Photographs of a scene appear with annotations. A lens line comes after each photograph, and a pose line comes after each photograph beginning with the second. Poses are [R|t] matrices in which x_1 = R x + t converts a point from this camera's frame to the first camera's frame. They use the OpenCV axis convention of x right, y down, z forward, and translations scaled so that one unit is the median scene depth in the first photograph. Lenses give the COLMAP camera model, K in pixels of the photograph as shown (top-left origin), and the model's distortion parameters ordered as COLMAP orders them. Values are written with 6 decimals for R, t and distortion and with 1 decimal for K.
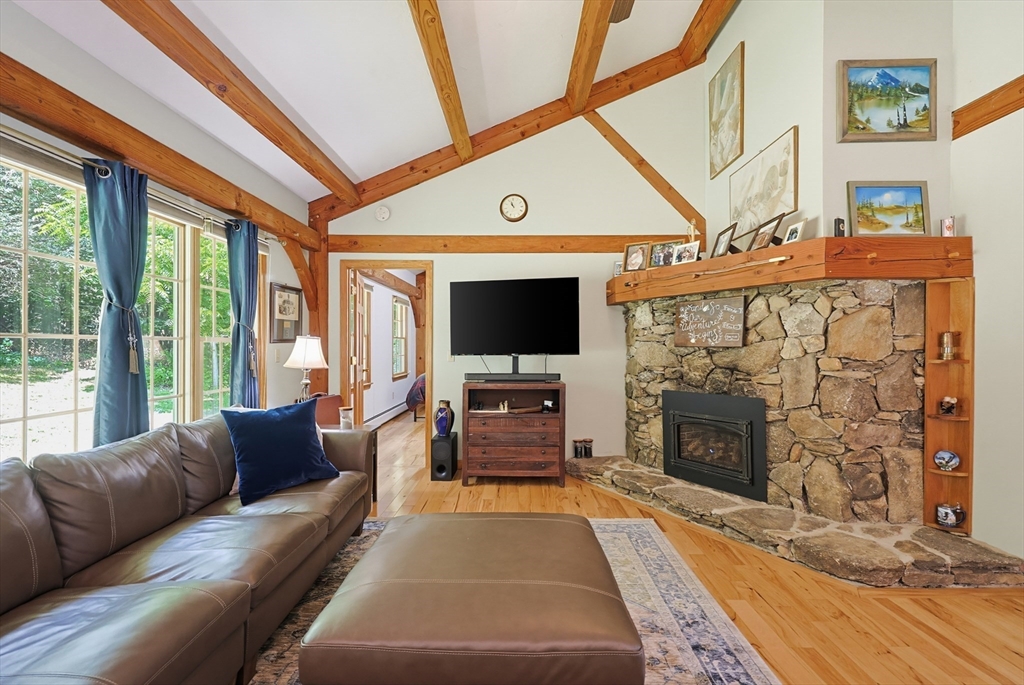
lens RADIAL K [[448.3, 0, 511.3], [0, 448.3, 349.5], [0, 0, 1]] dist [0.003734, -0.001711]
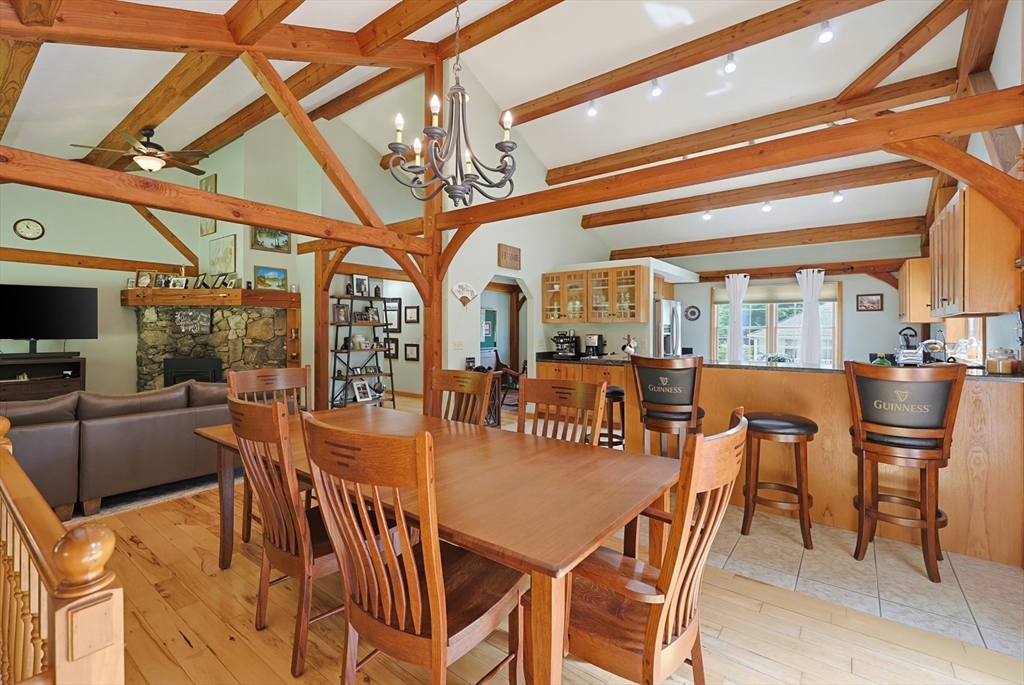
lens RADIAL K [[448.3, 0, 527.1], [0, 448.3, 330.5], [0, 0, 1]] dist [0.003734, -0.001711]
pose [[0.580271, 0.003670, 0.814415, -0.307935], [-0.000329, 0.999991, -0.004272, -0.012915], [-0.814423, 0.002211, 0.580267, -1.353924]]
